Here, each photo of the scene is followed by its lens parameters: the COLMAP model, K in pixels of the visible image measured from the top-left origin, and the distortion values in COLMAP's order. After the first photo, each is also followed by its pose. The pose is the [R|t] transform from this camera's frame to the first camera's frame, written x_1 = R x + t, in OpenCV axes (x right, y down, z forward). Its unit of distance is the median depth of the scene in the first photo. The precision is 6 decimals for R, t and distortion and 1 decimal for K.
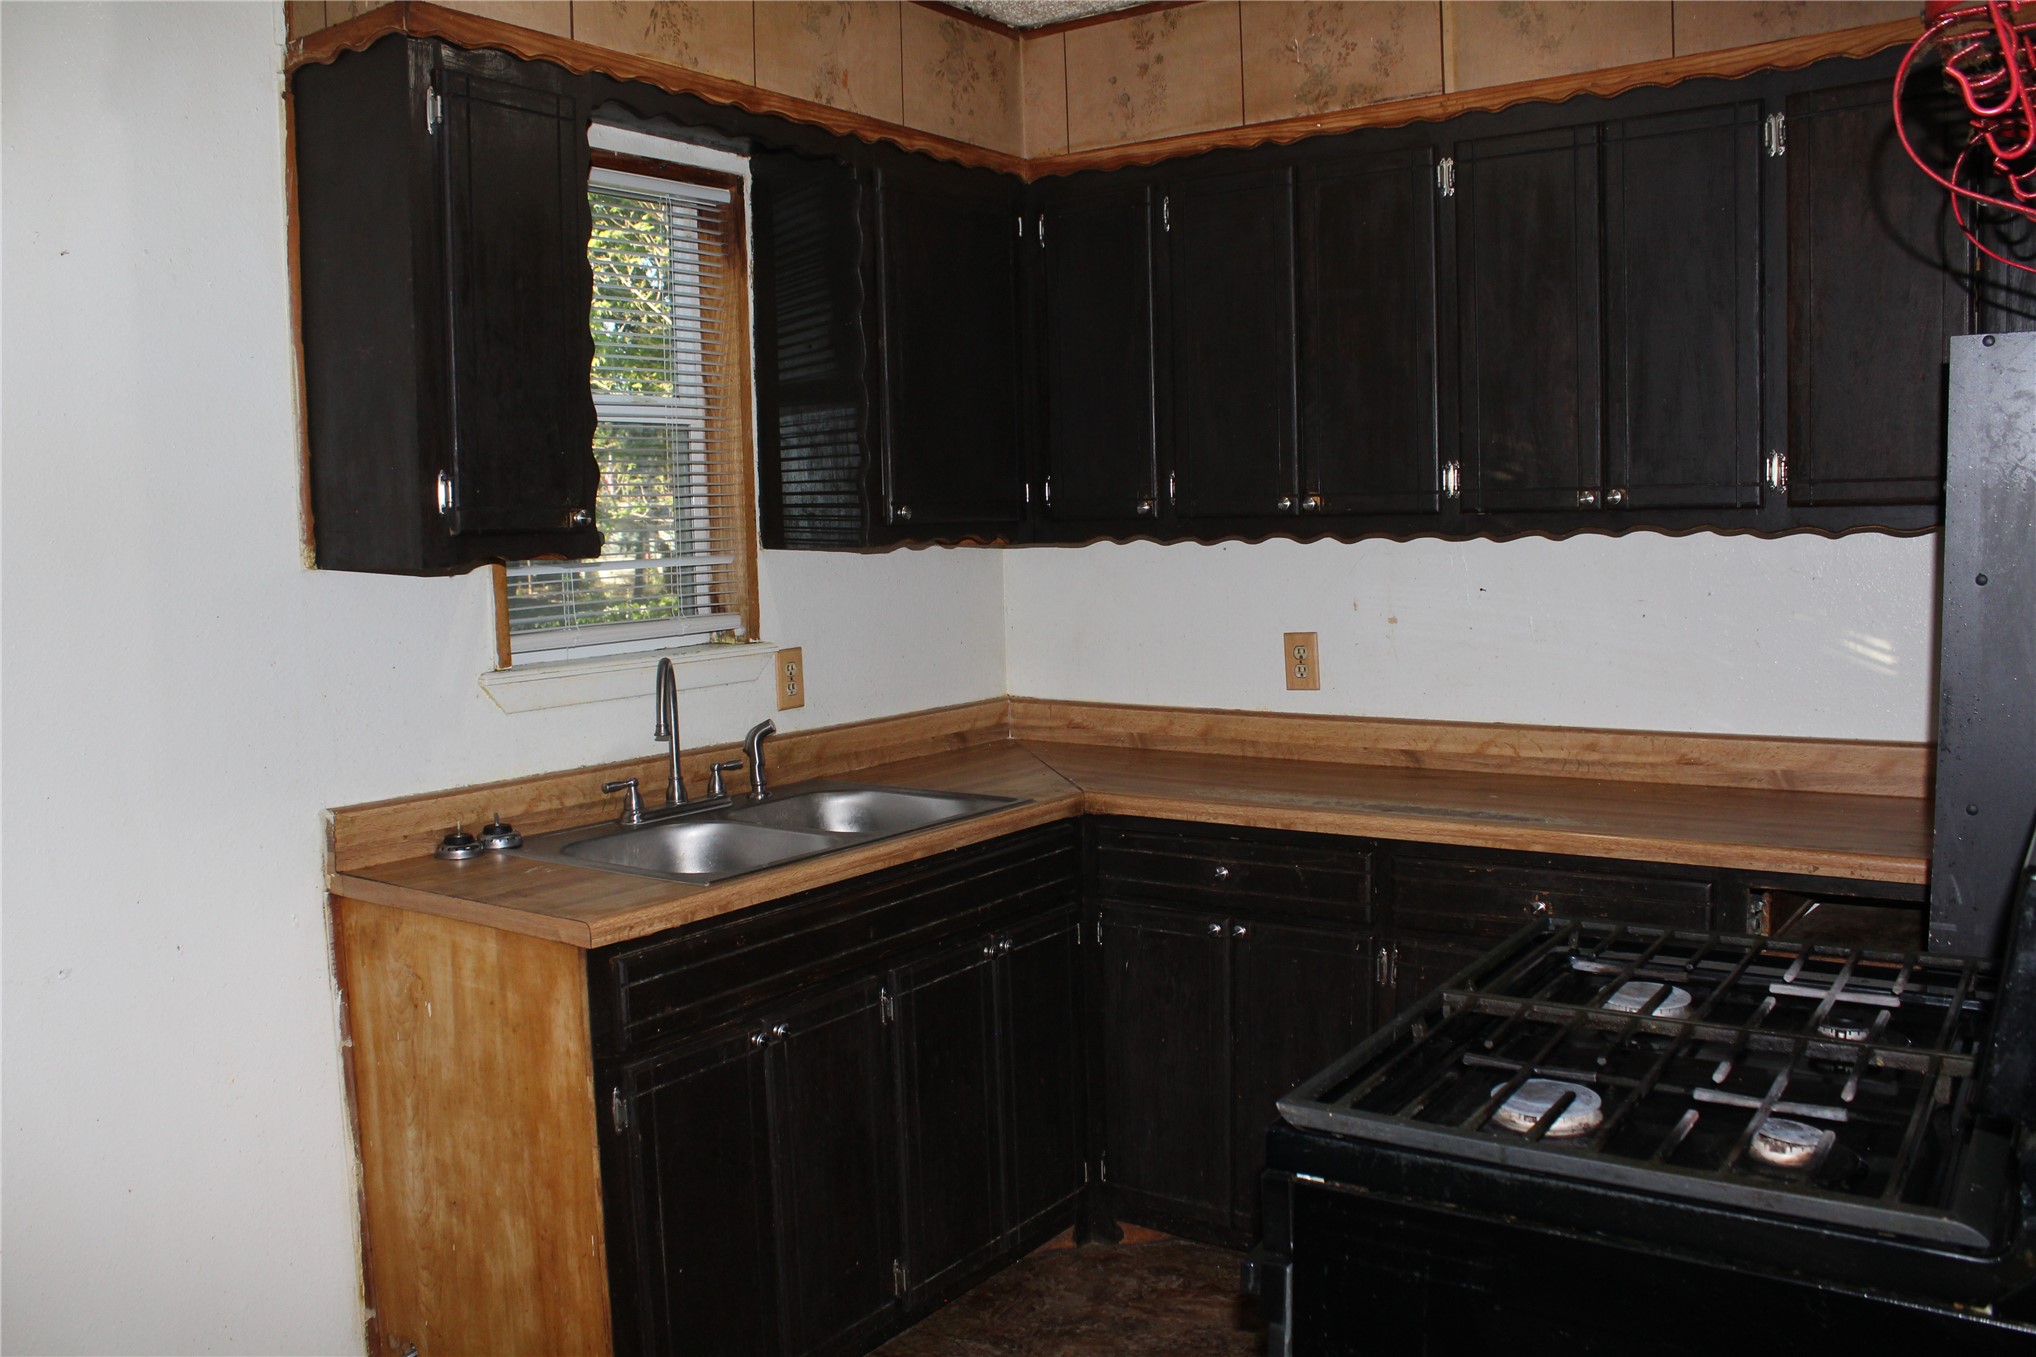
lens RADIAL K [[1703.4, 0, 997.2], [0, 1703.4, 678.0], [0, 0, 1]] dist [-0.167947, 0.149999]
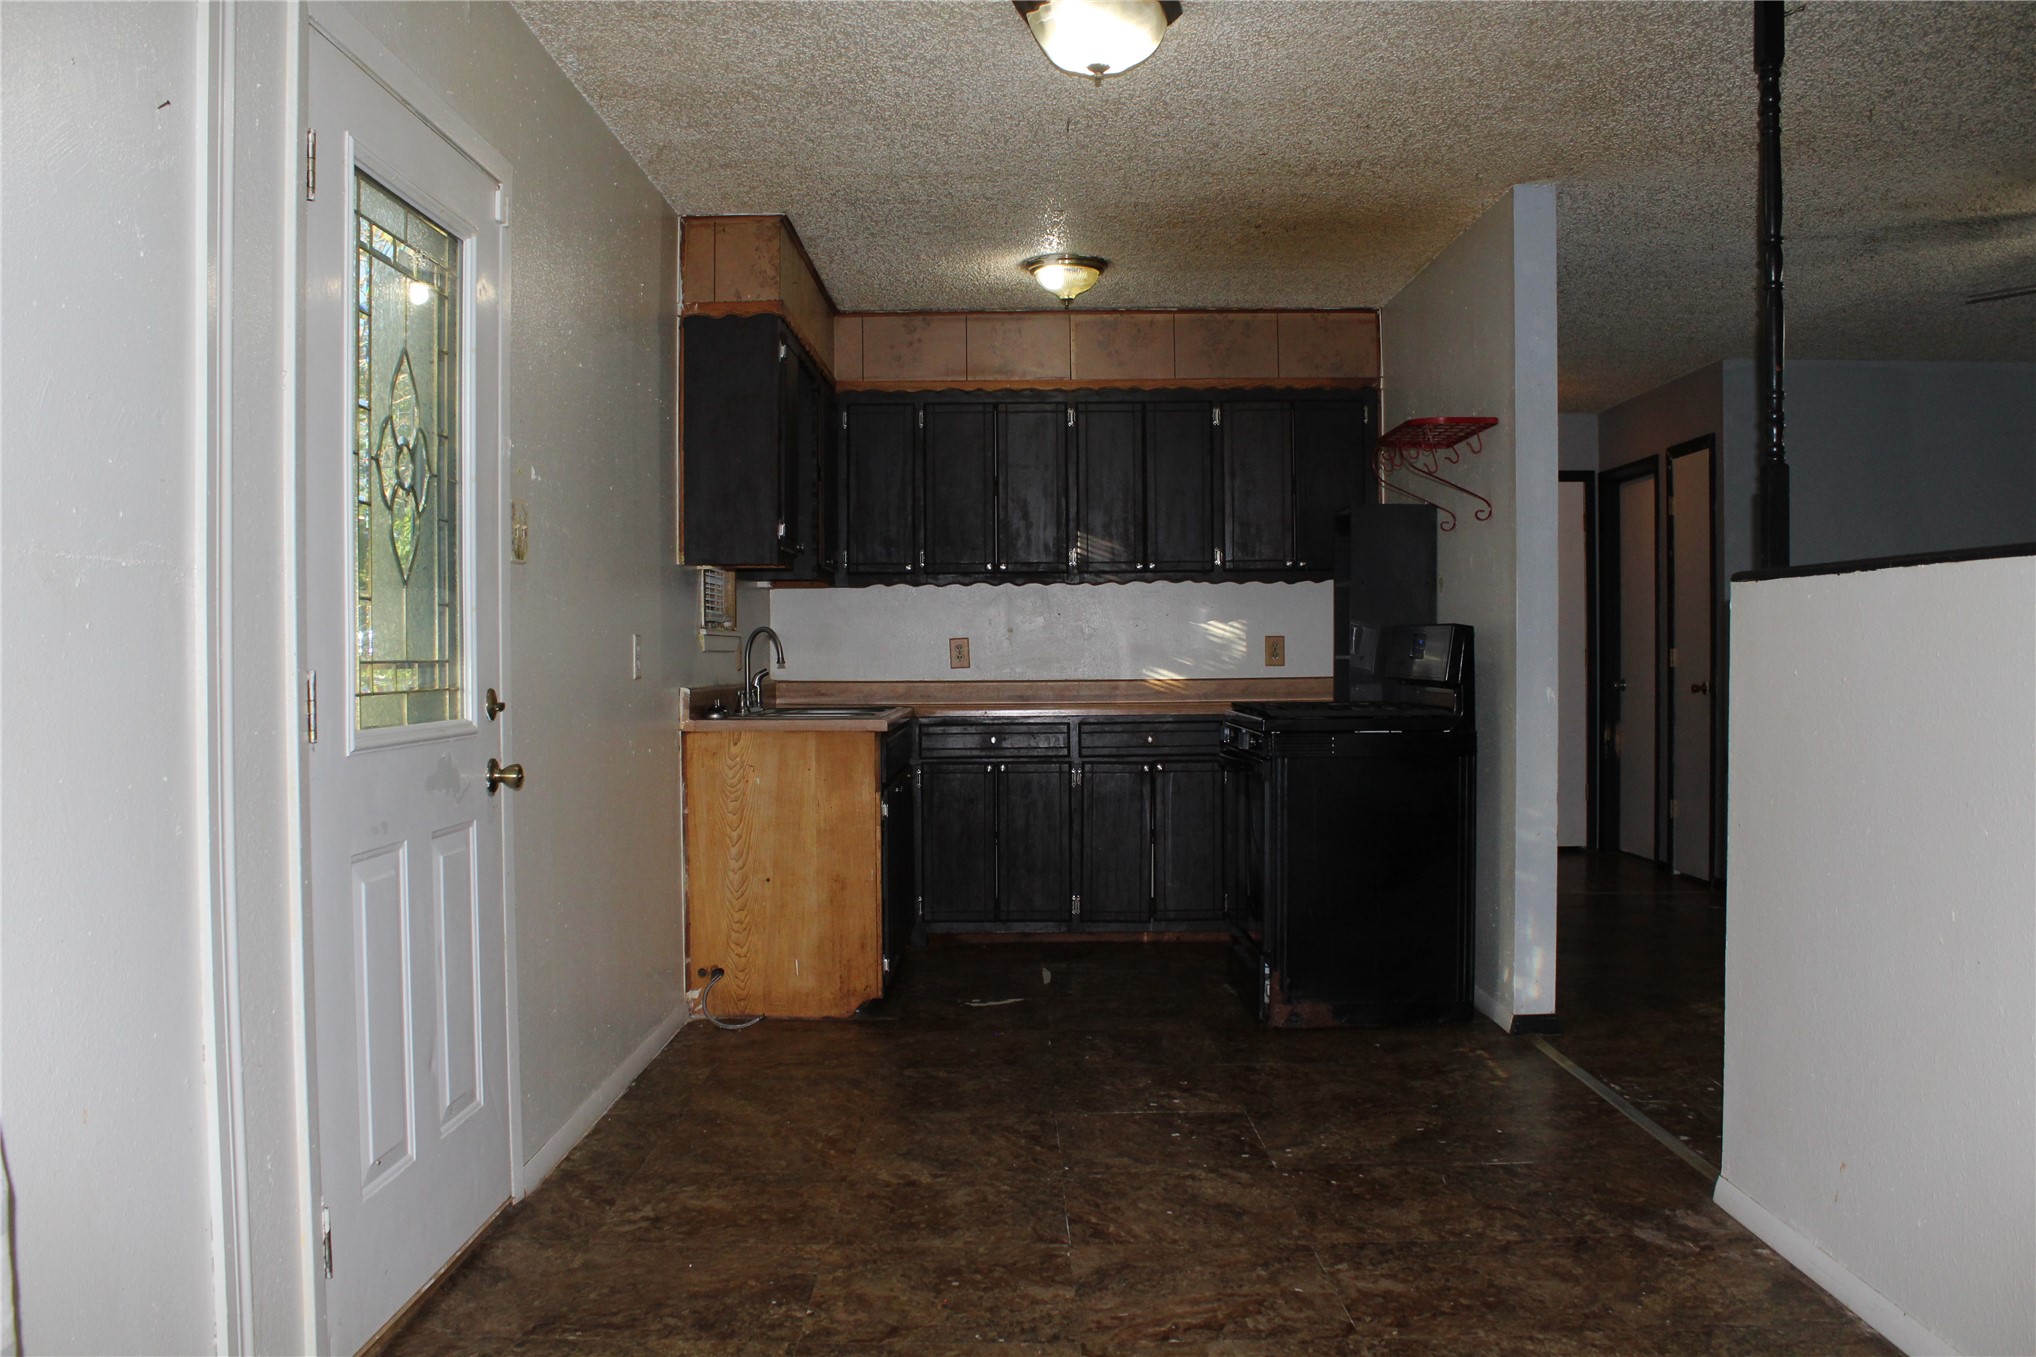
lens RADIAL K [[1703.4, 0, 997.2], [0, 1703.4, 678.0], [0, 0, 1]] dist [-0.167947, 0.149999]
pose [[0.819866, 0.012642, 0.572417, -1.213492], [0.039303, 0.996155, -0.078293, 0.233012], [-0.571206, 0.086688, 0.816217, -0.813559]]
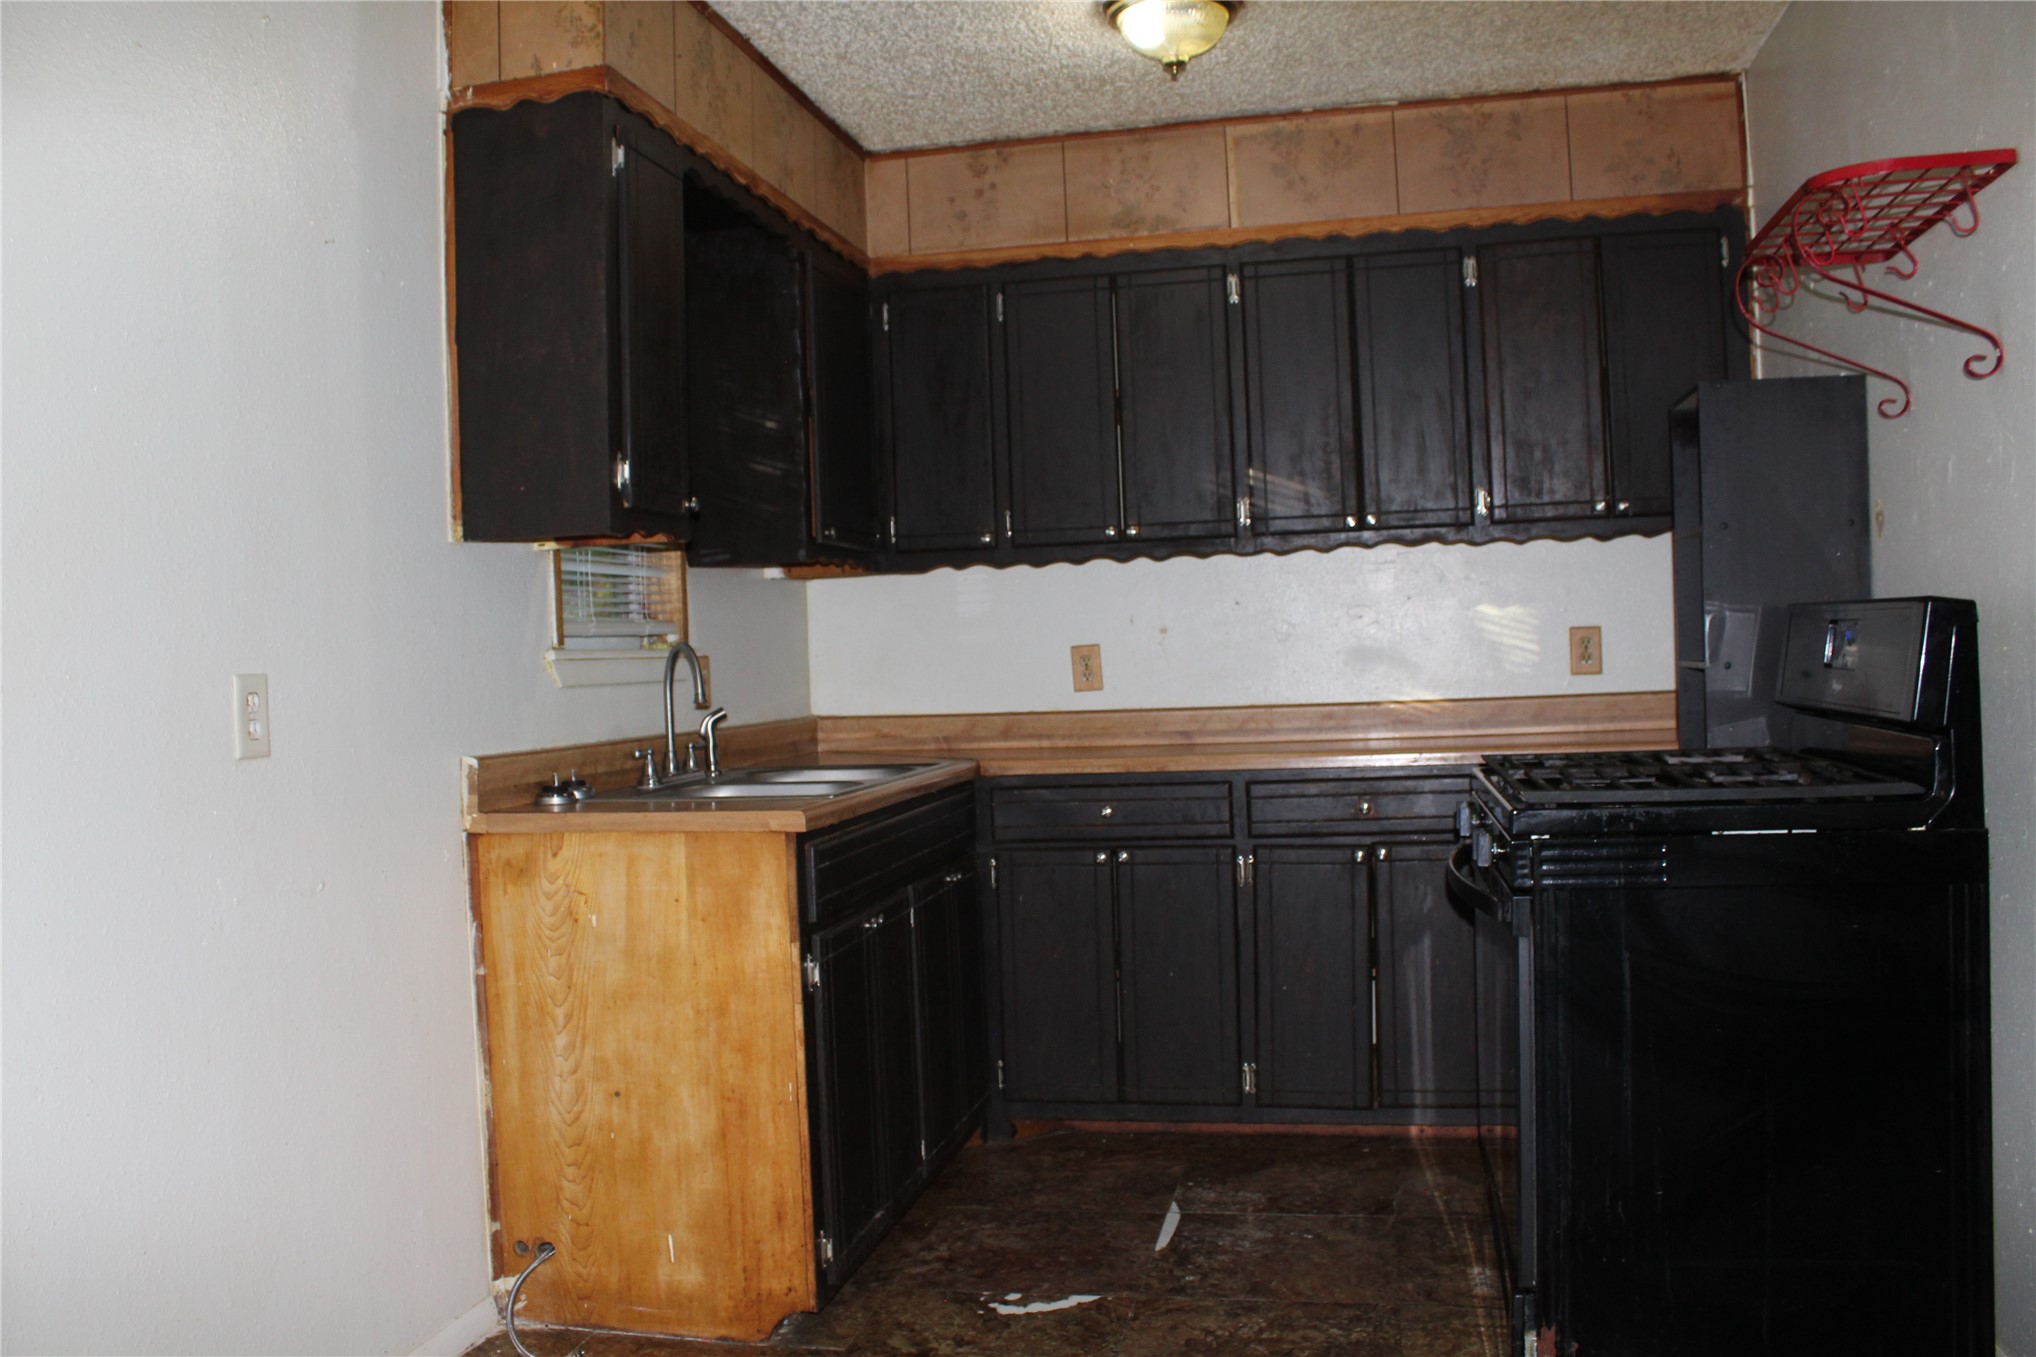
lens RADIAL K [[1703.4, 0, 997.2], [0, 1703.4, 678.0], [0, 0, 1]] dist [-0.167947, 0.149999]
pose [[0.921289, -0.012495, 0.388678, -0.503251], [0.049135, 0.995214, -0.084470, 0.136536], [-0.385763, 0.096919, 0.917493, -0.171930]]
